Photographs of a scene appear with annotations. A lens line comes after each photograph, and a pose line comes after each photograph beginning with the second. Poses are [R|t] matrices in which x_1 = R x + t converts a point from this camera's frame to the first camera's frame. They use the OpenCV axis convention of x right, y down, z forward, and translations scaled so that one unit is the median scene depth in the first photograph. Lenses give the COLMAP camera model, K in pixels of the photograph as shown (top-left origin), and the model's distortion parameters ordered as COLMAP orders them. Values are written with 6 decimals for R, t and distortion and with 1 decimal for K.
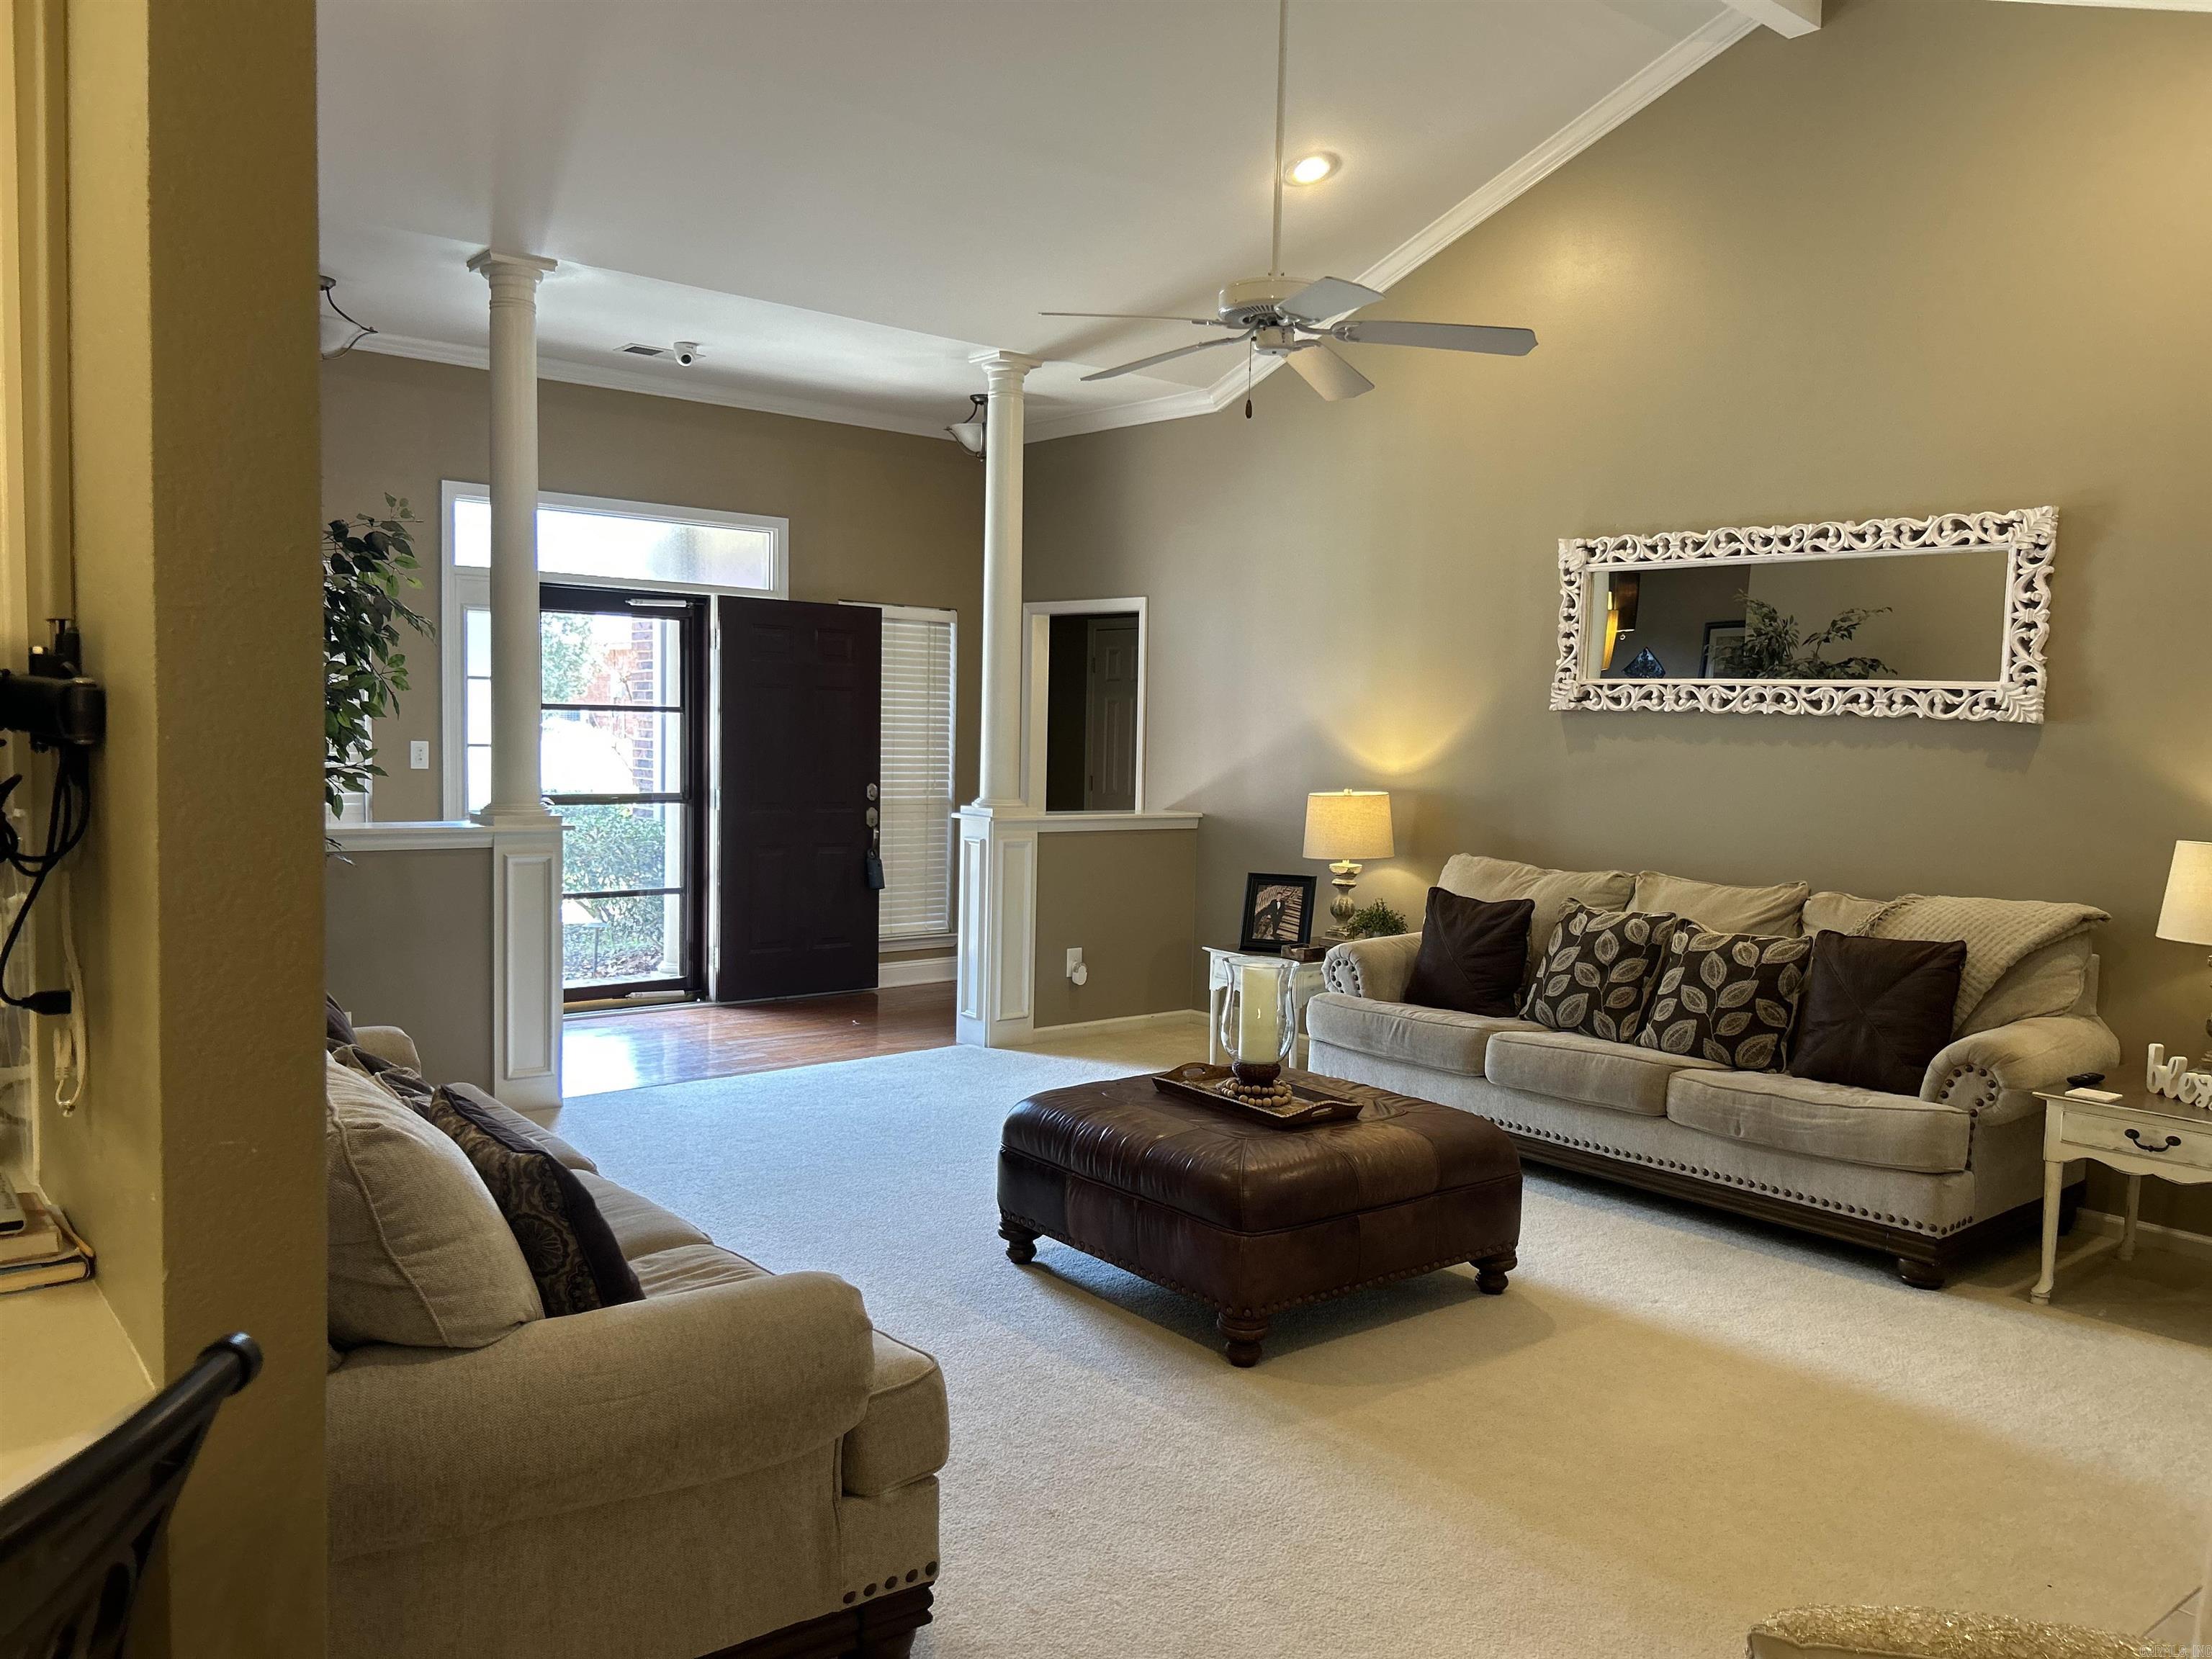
lens RADIAL K [[1664.9, 0, 1110.8], [0, 1664.9, 840.8], [0, 0, 1]] dist [0.057468, -0.074961]
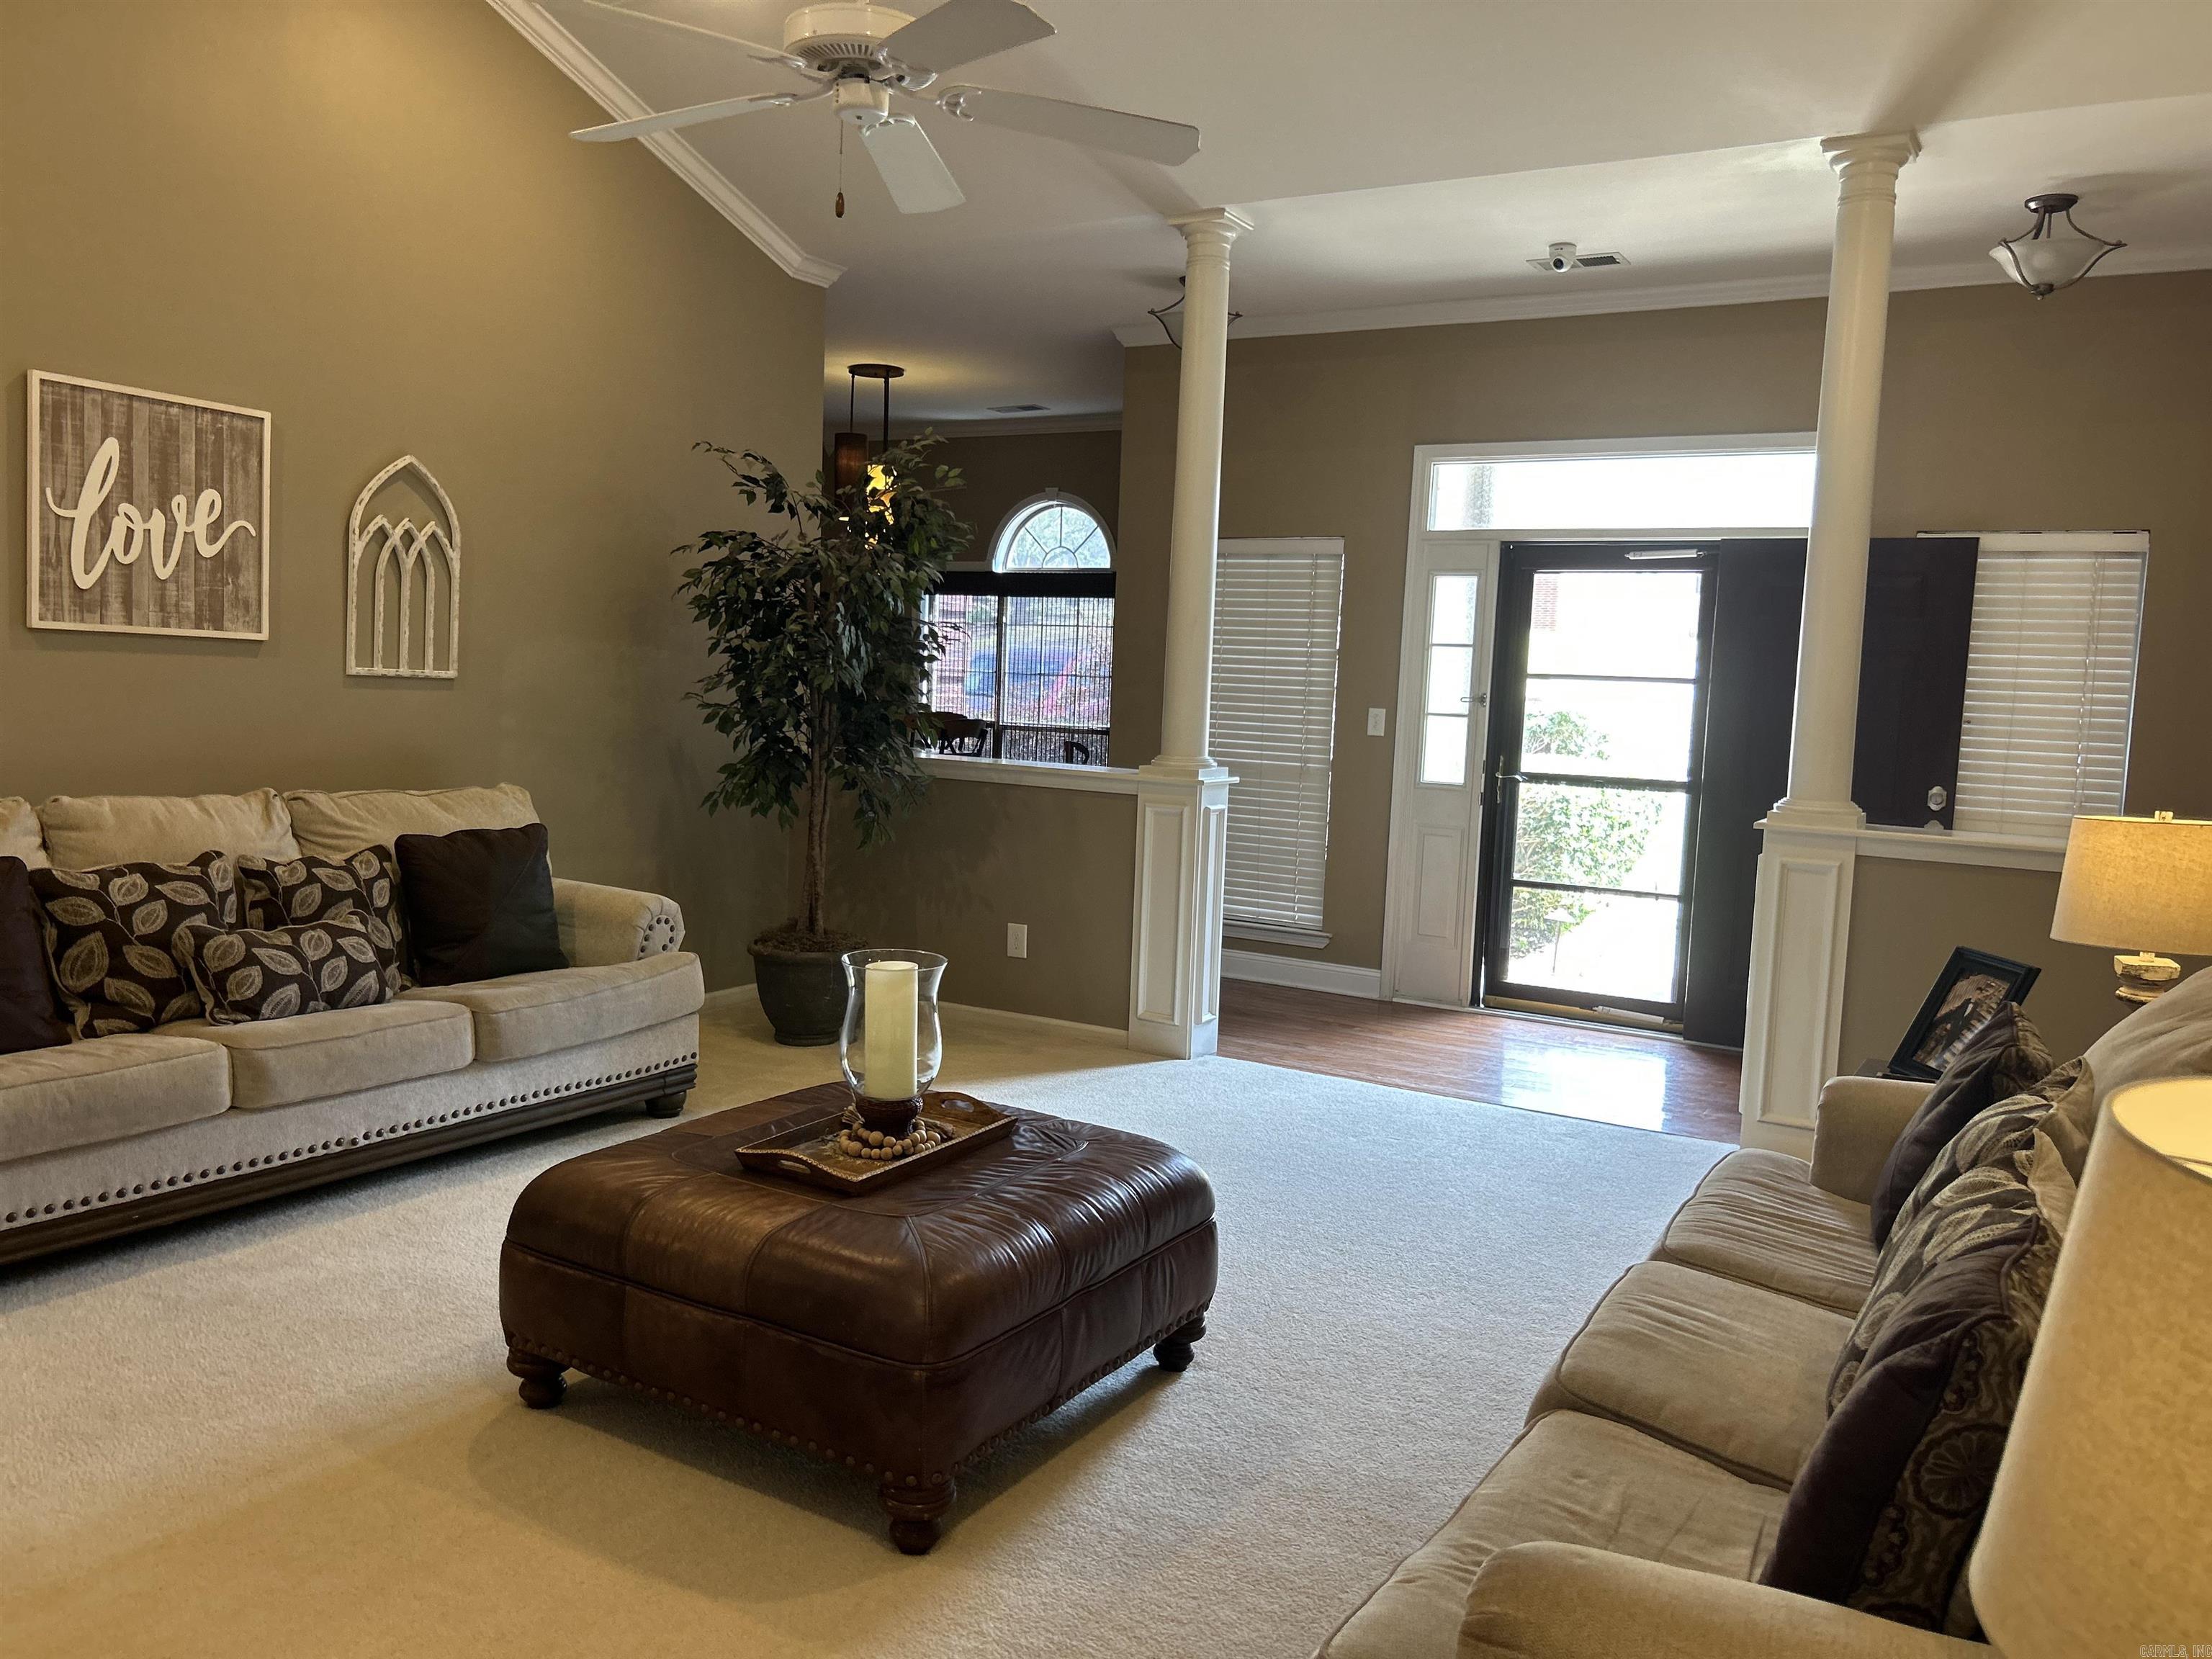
lens RADIAL K [[1744.8, 0, 1213.3], [0, 1744.8, 818.7], [0, 0, 1]] dist [0.041123, 0.000330]
pose [[0.345854, 0.064050, -0.936100, 0.658465], [-0.100351, 0.994470, 0.030968, -0.019464], [0.932907, 0.083228, 0.350369, 0.664583]]
